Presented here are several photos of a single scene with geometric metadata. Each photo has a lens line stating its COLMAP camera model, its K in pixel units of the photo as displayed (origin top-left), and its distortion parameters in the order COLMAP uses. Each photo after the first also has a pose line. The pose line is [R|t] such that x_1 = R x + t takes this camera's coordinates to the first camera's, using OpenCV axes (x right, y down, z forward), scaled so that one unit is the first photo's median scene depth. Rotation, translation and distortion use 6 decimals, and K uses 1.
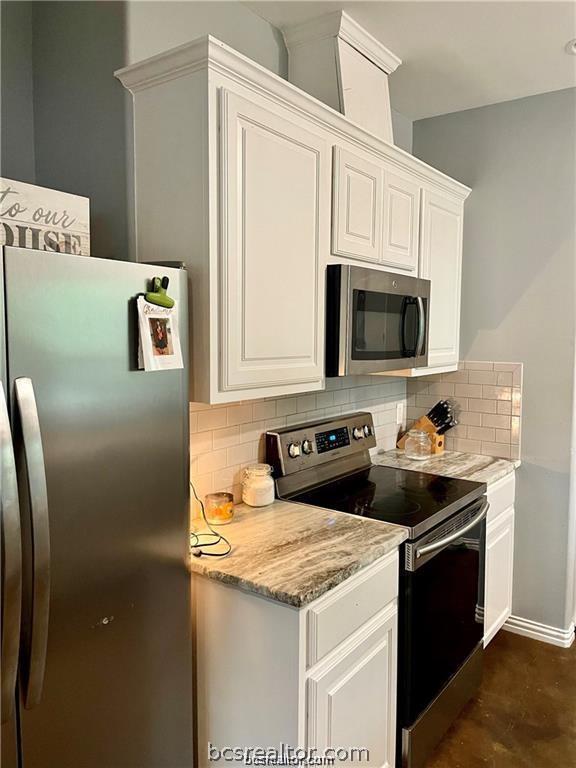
lens RADIAL K [[562.0, 0, 283.6], [0, 562.0, 378.6], [0, 0, 1]] dist [0.041025, -0.022431]
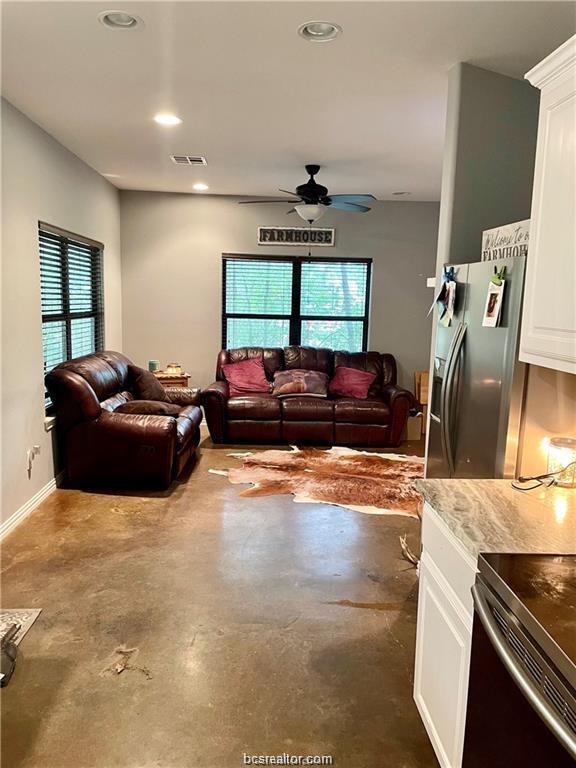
lens RADIAL K [[578.8, 0, 286.7], [0, 578.8, 385.1], [0, 0, 1]] dist [0.056990, -0.003077]
pose [[-0.760733, 0.069917, -0.645289, 0.888131], [-0.082754, 0.975620, 0.203268, -0.095406], [0.643768, 0.208032, -0.736400, 1.314349]]
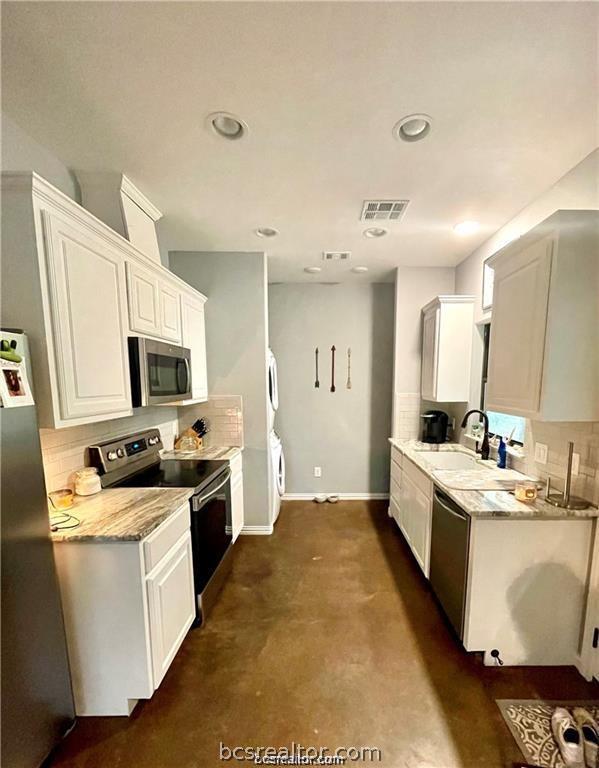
lens RADIAL K [[341.4, 0, 315.4], [0, 341.4, 428.2], [0, 0, 1]] dist [-0.000488, 0.000420]
pose [[0.802214, -0.087033, 0.590659, -0.090728], [0.050825, 0.995682, 0.077684, 0.007616], [-0.594869, -0.032299, 0.803173, -0.099912]]
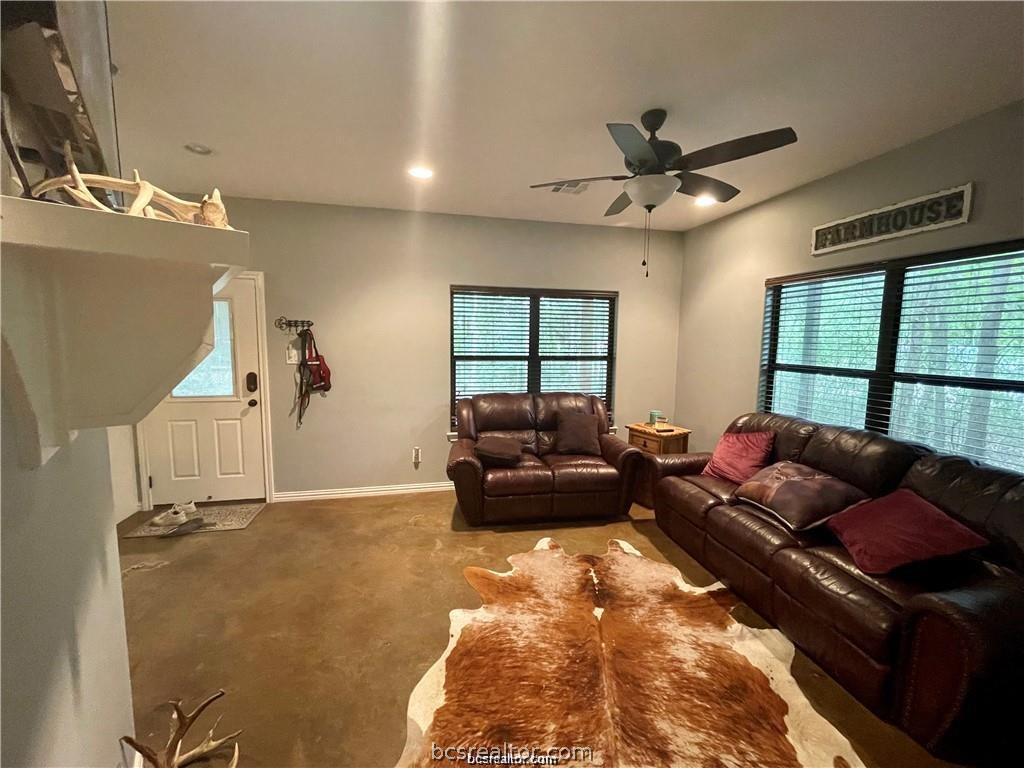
lens RADIAL K [[417.0, 0, 505.9], [0, 417.0, 378.2], [0, 0, 1]] dist [0.000924, -0.000344]
pose [[-0.764620, -0.074800, 0.640126, -1.421649], [0.039313, 0.985979, 0.162172, -0.042042], [-0.643282, 0.149165, -0.750958, 0.457033]]
